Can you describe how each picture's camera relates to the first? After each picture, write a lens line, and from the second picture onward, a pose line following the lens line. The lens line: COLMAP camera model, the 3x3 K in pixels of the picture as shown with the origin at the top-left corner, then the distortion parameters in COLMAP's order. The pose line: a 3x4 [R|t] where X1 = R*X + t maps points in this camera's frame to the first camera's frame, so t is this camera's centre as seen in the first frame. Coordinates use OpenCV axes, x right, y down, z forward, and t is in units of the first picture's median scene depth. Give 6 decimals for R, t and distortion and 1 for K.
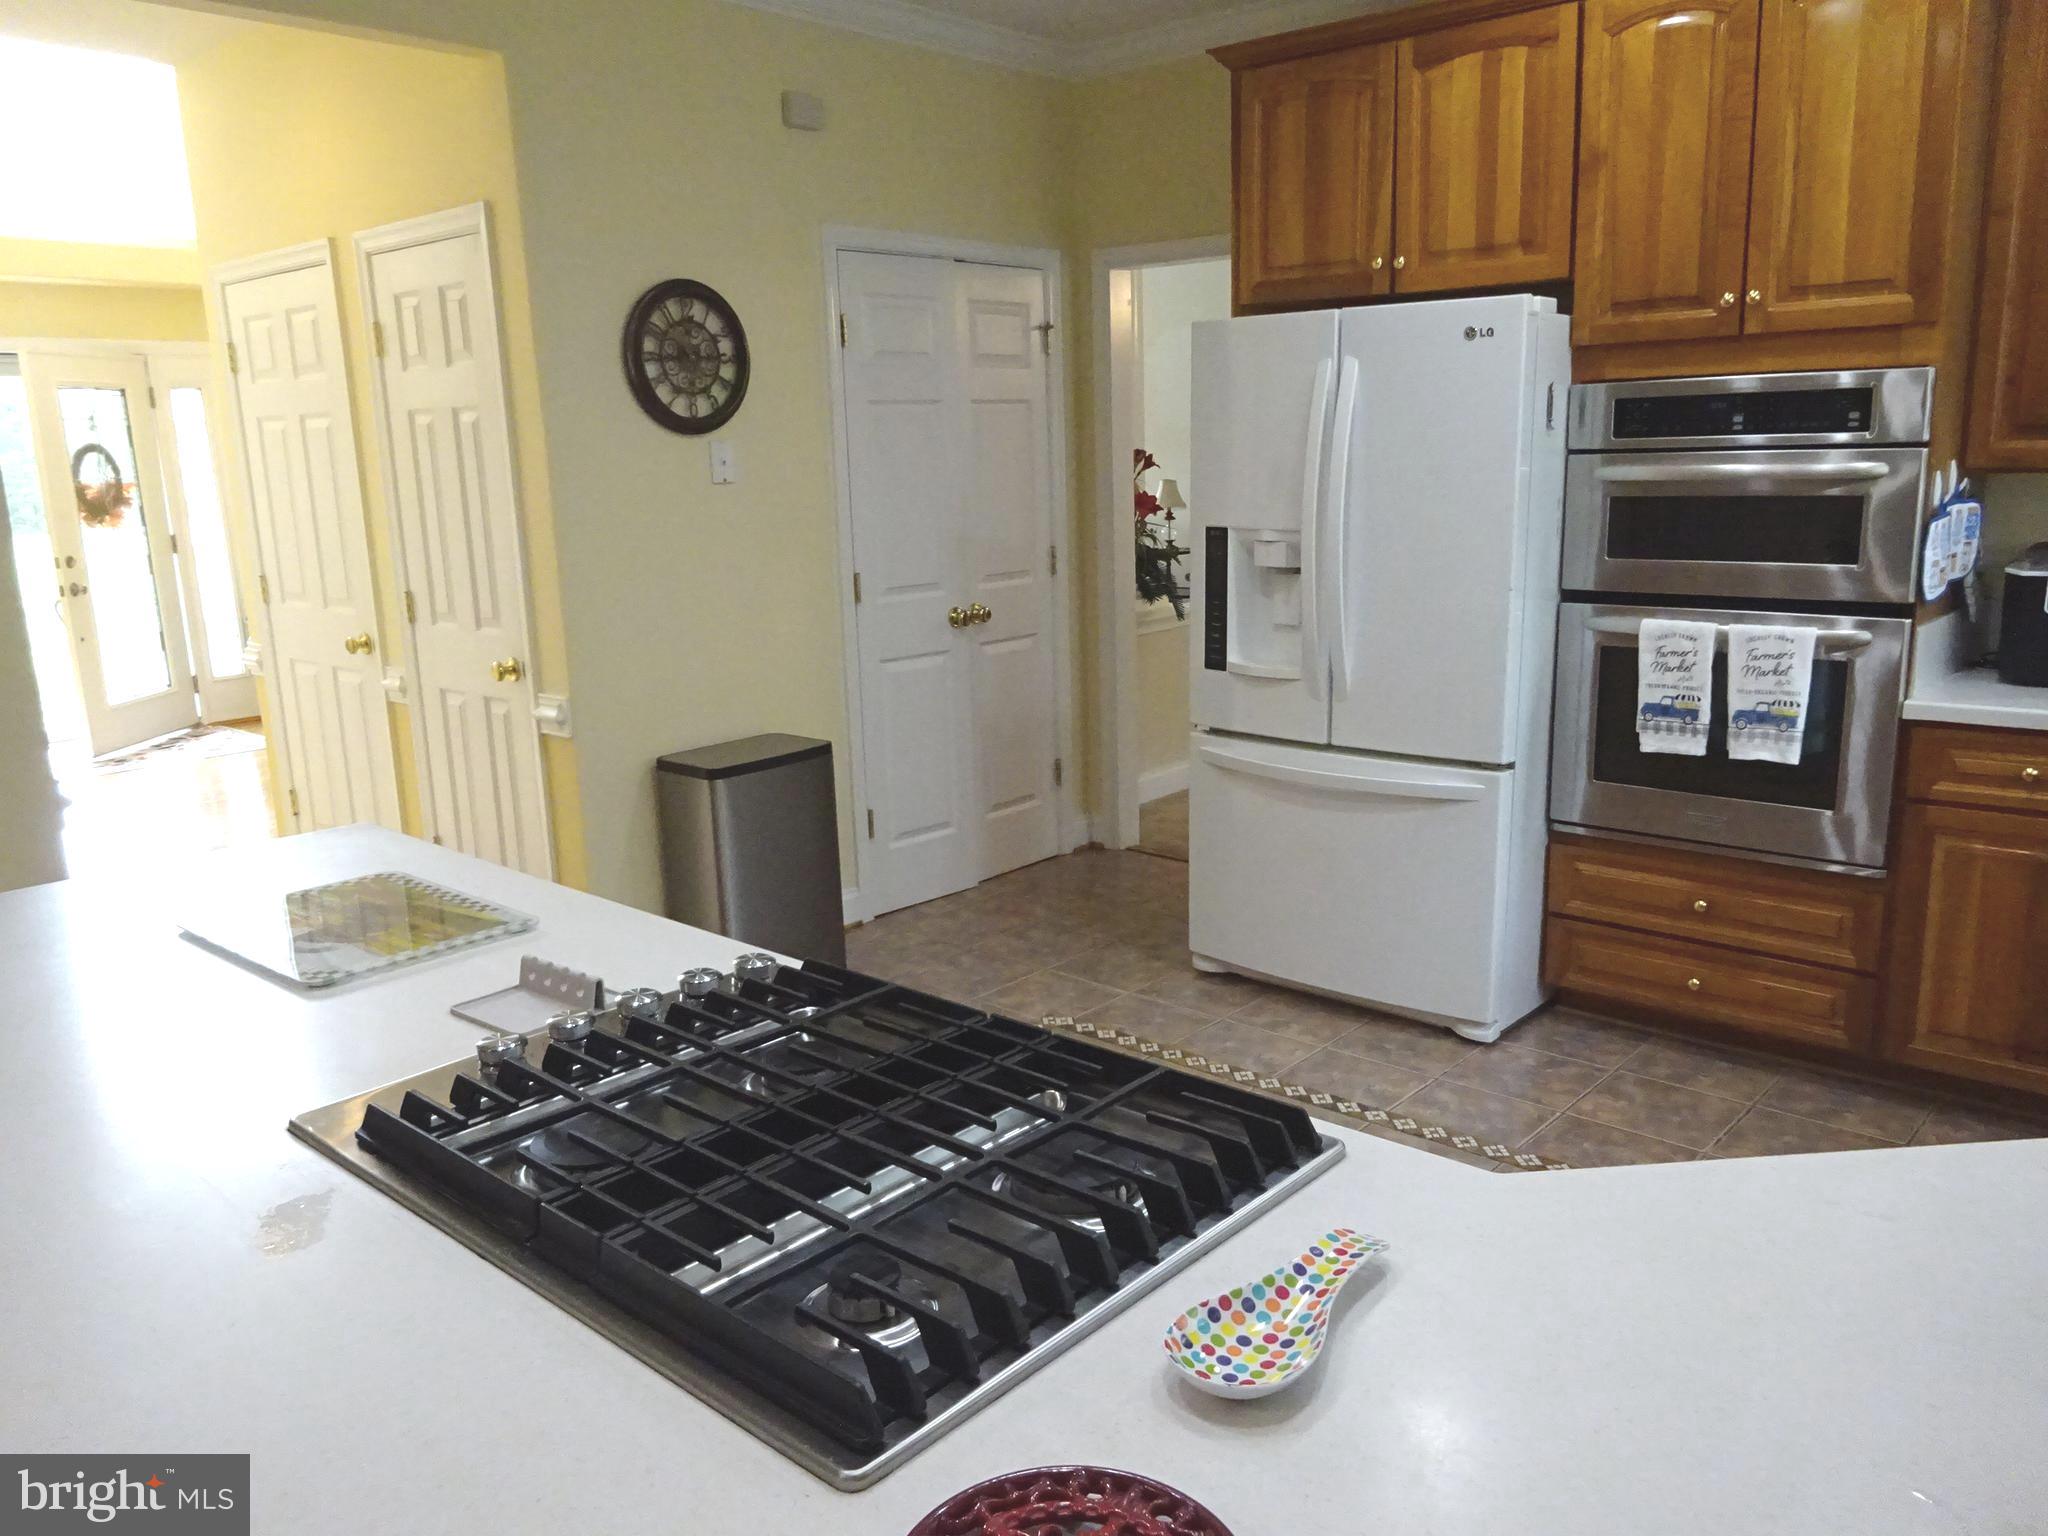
lens RADIAL K [[1517.6, 0, 1024.0], [0, 1517.6, 768.0], [0, 0, 1]] dist [-0.011026, 0.008510]
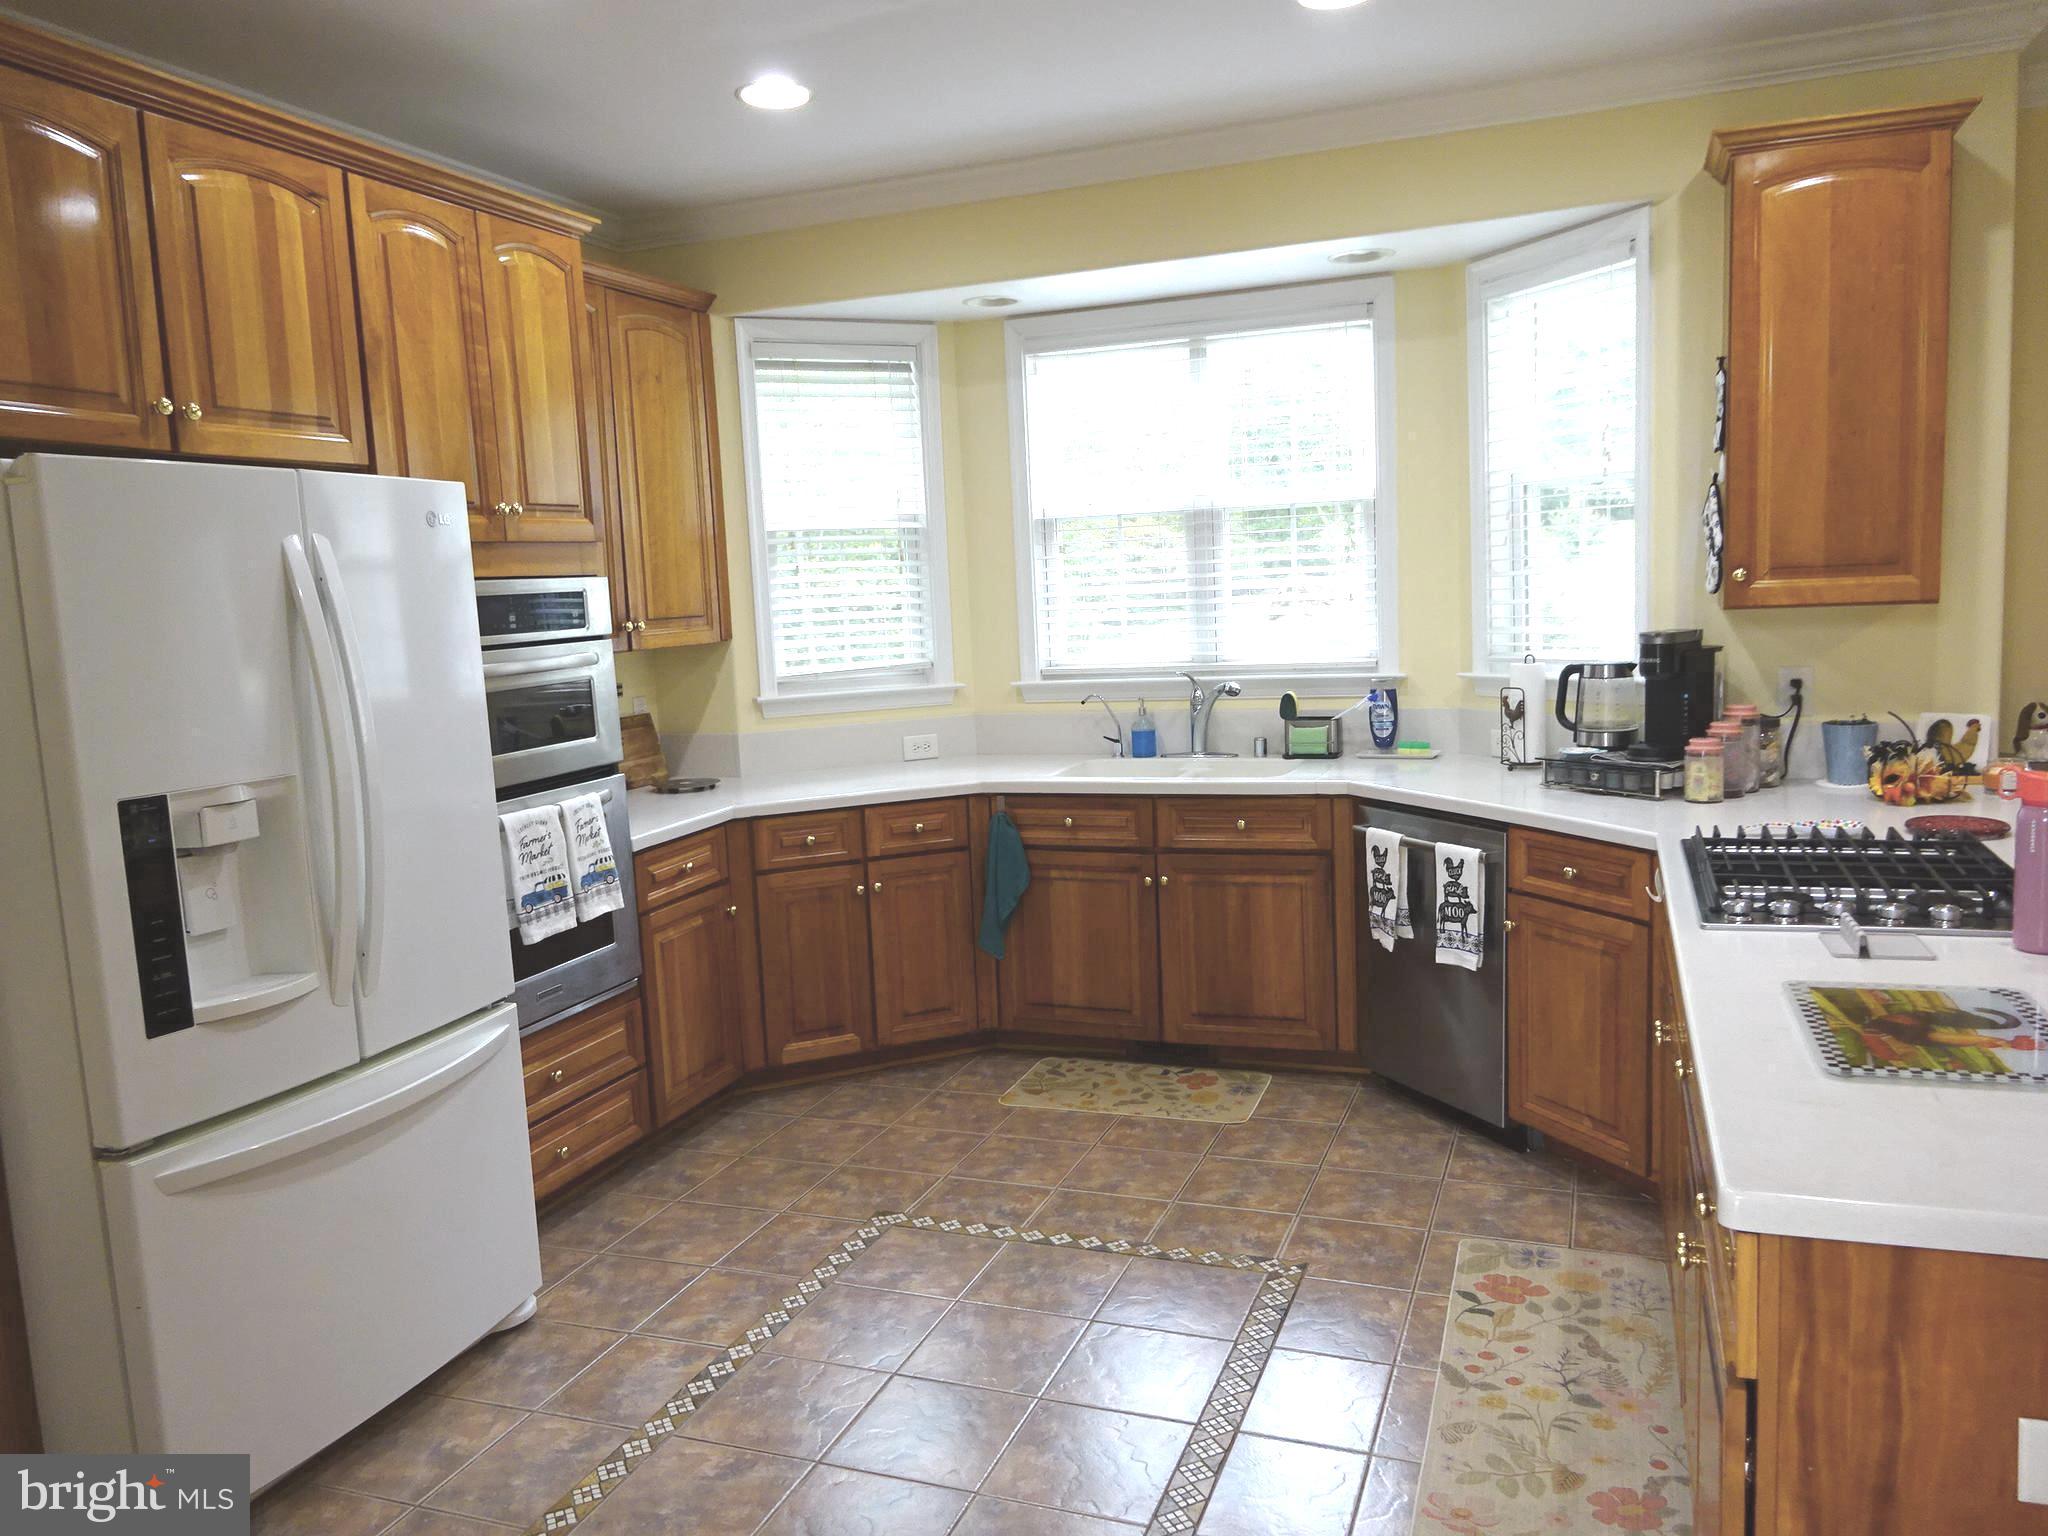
lens RADIAL K [[1517.6, 0, 1024.0], [0, 1517.6, 768.0], [0, 0, 1]] dist [-0.011026, 0.008510]
pose [[-0.367527, -0.069830, 0.927388, -0.619449], [0.252933, 0.952085, 0.171928, -0.207914], [-0.894958, 0.297755, -0.332255, 0.994577]]
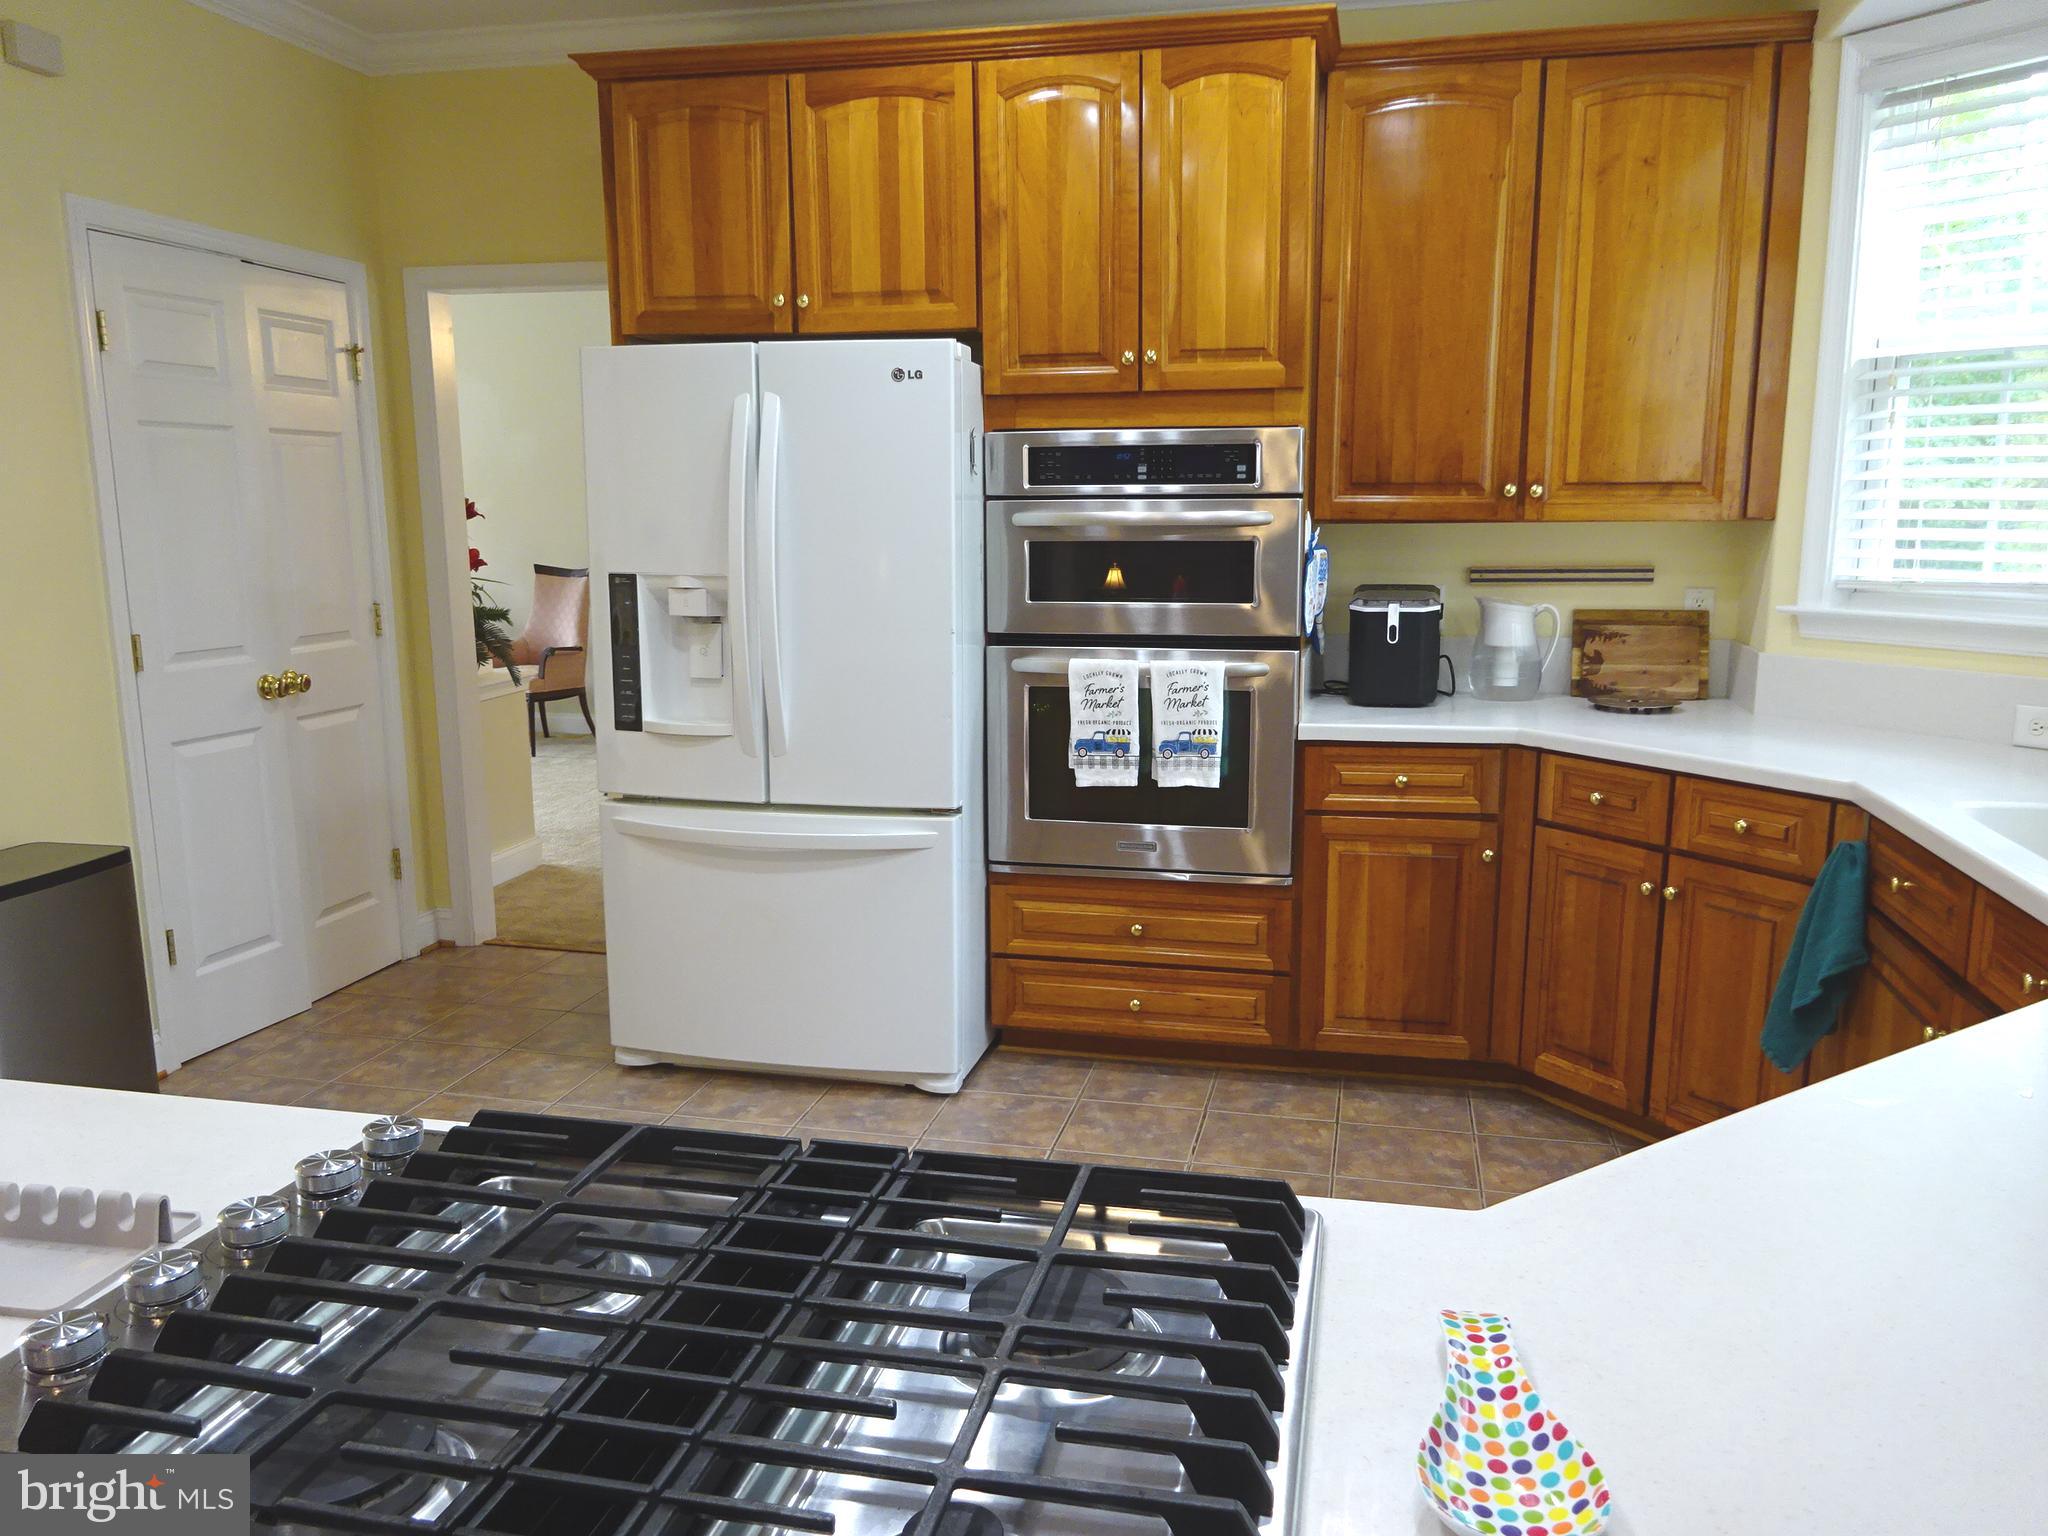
lens RADIAL K [[1517.6, 0, 1024.0], [0, 1517.6, 768.0], [0, 0, 1]] dist [-0.011026, 0.008510]
pose [[0.871264, -0.059340, 0.487214, -0.126912], [0.082318, 0.996270, -0.025867, 0.000317], [-0.483862, 0.062643, 0.872899, 0.111300]]
